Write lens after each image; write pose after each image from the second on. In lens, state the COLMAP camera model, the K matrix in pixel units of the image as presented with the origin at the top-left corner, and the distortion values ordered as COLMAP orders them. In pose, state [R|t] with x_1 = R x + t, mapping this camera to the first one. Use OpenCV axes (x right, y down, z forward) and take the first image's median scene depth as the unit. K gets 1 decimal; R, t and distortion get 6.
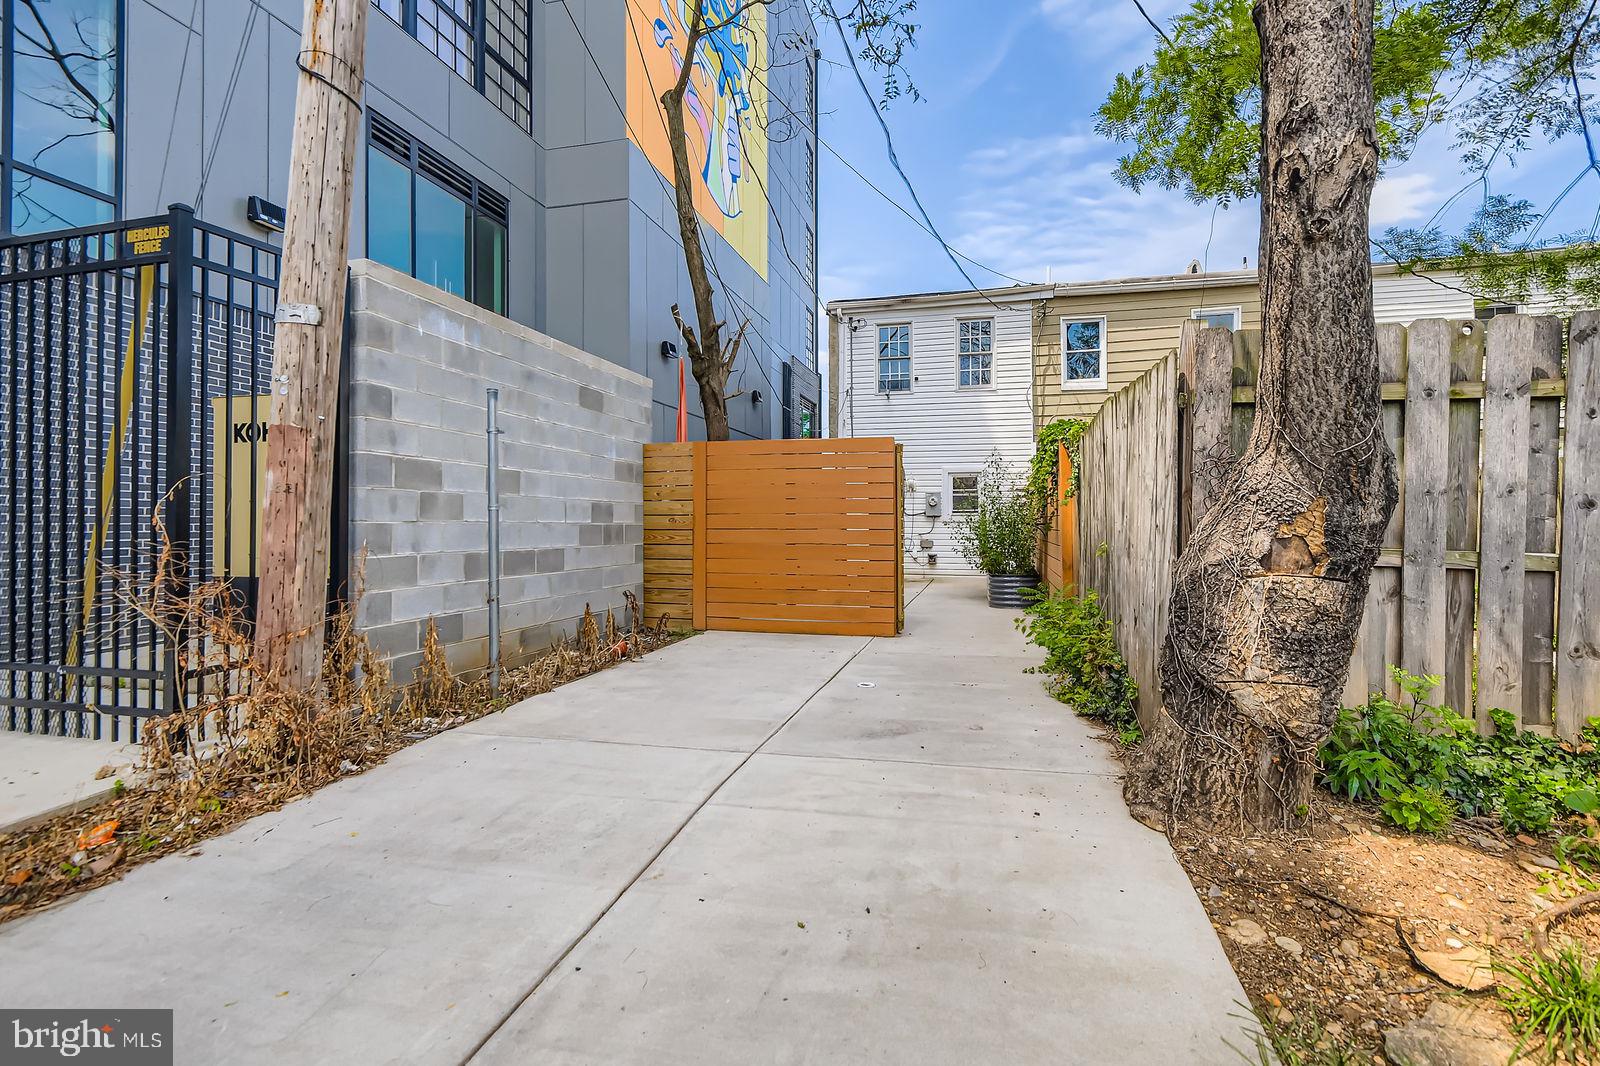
lens RADIAL K [[735.5, 0, 824.9], [0, 735.5, 523.6], [0, 0, 1]] dist [0.015070, -0.003775]
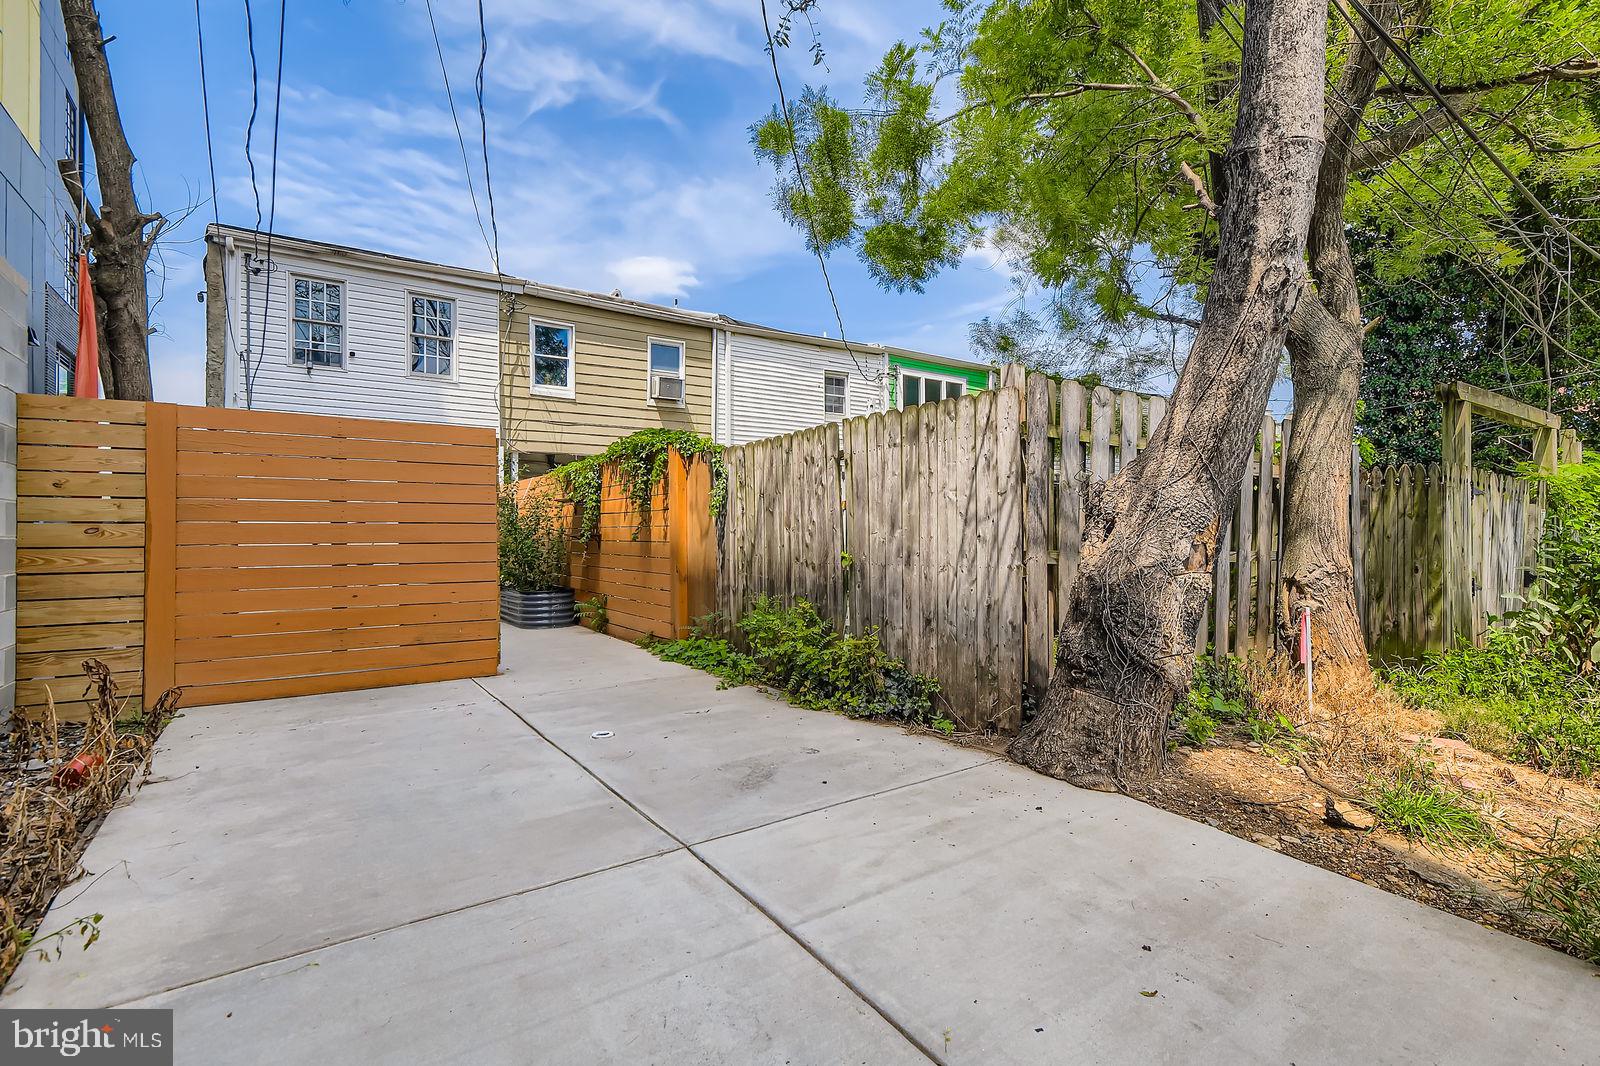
lens RADIAL K [[735.5, 0, 799.2], [0, 735.5, 531.0], [0, 0, 1]] dist [0.015070, -0.003775]
pose [[0.675850, -0.001472, 0.737038, -0.620753], [0.004570, 0.999987, -0.002193, -0.004109], [-0.737025, 0.004850, 0.675848, 0.456864]]
